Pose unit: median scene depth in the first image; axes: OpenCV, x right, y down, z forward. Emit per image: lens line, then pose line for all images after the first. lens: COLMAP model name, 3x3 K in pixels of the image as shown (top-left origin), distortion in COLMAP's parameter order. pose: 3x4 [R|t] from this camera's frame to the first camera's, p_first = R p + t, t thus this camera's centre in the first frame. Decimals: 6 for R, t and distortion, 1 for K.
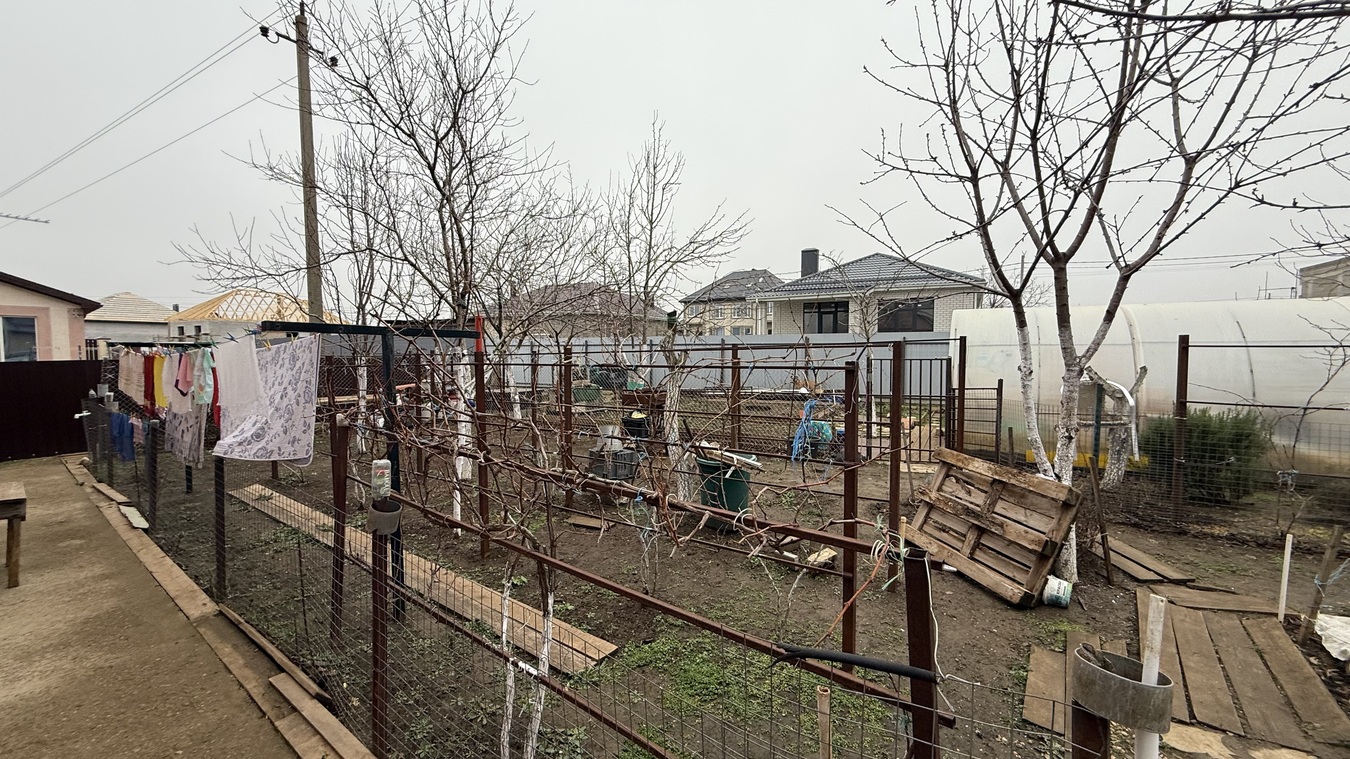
lens RADIAL K [[535.9, 0, 670.0], [0, 535.9, 379.1], [0, 0, 1]] dist [-0.001295, 0.000152]
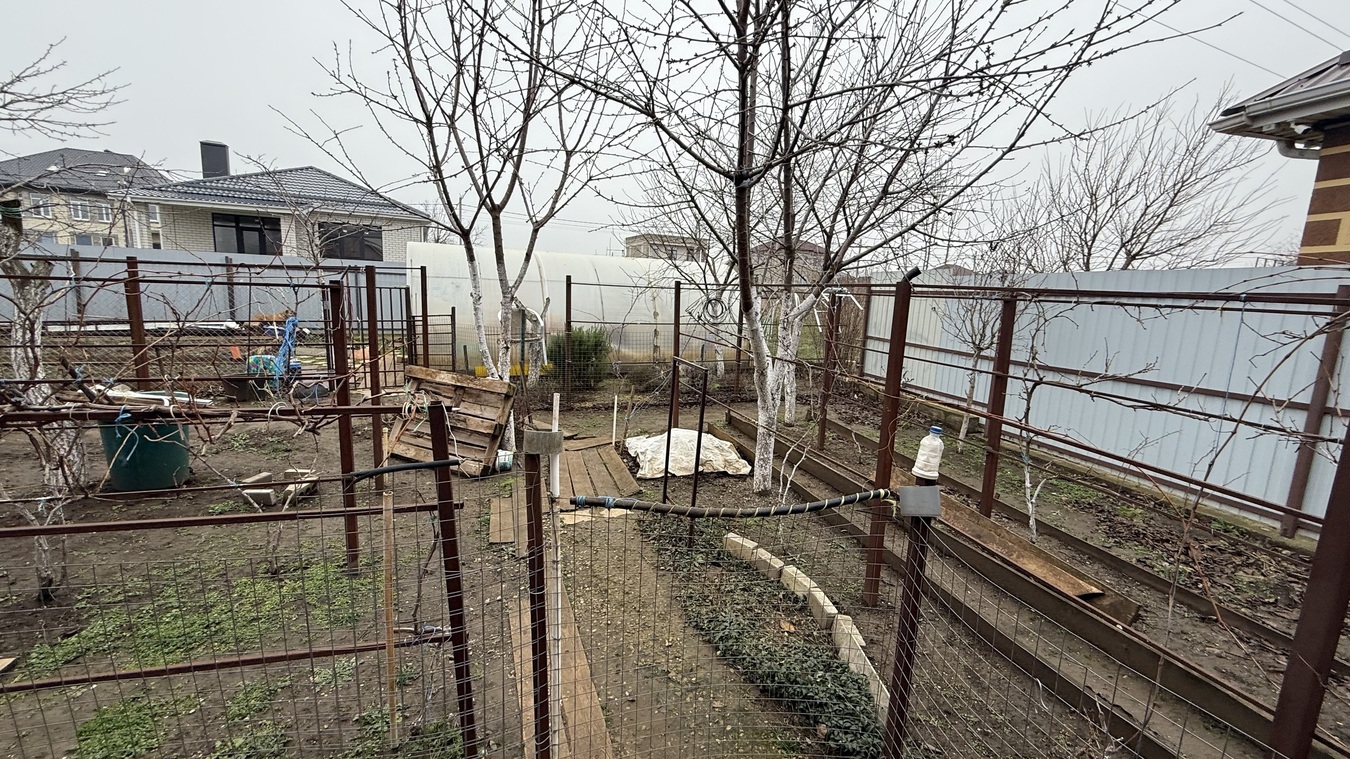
lens RADIAL K [[535.9, 0, 670.0], [0, 535.9, 379.1], [0, 0, 1]] dist [-0.001295, 0.000152]
pose [[0.585281, -0.101625, 0.804436, -0.100089], [0.000989, 0.992203, 0.124626, 0.020056], [-0.810830, -0.072145, 0.580819, -0.113439]]
